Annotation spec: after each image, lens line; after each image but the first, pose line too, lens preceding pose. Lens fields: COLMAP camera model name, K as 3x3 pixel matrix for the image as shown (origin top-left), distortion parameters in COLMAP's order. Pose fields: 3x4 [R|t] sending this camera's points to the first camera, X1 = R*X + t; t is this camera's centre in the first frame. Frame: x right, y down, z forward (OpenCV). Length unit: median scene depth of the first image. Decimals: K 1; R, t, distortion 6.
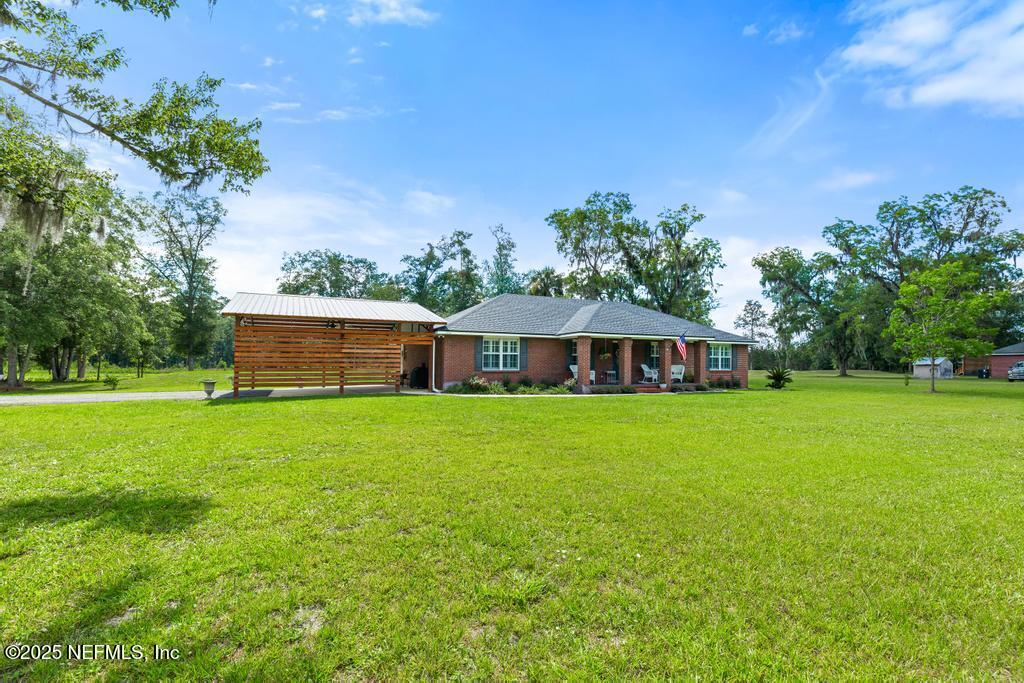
lens RADIAL K [[470.2, 0, 515.3], [0, 470.2, 355.7], [0, 0, 1]] dist [0.007501, 0.000633]
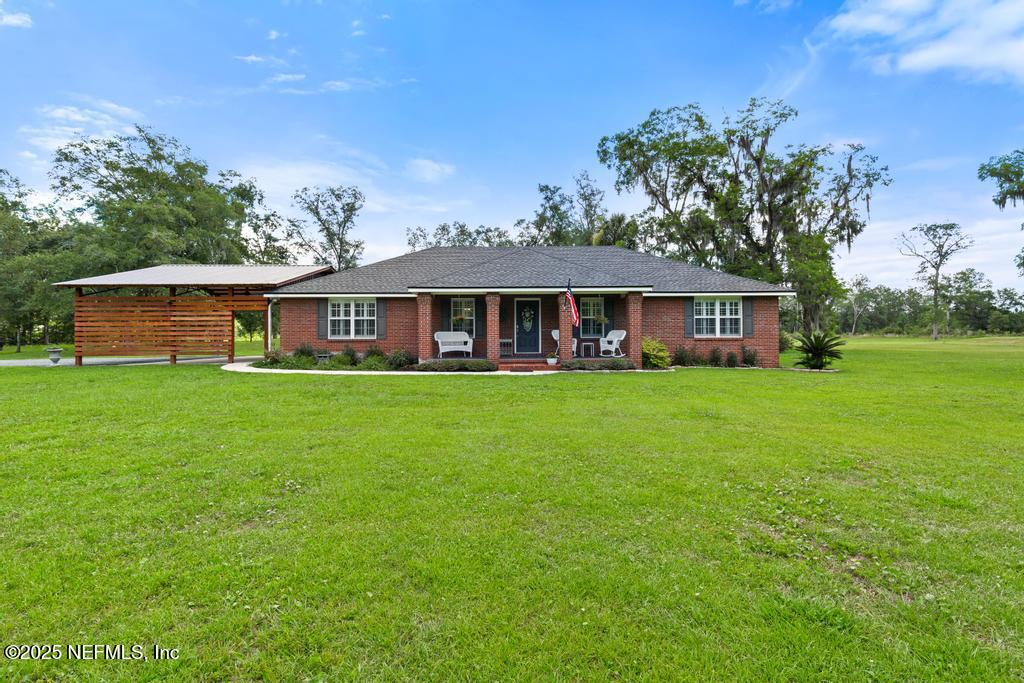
lens RADIAL K [[470.2, 0, 512.4], [0, 470.2, 317.5], [0, 0, 1]] dist [0.007501, 0.000633]
pose [[0.904416, -0.019938, -0.426186, 0.456141], [0.016274, 0.999793, -0.012238, 0.006810], [0.426342, 0.004133, 0.904553, 0.295458]]
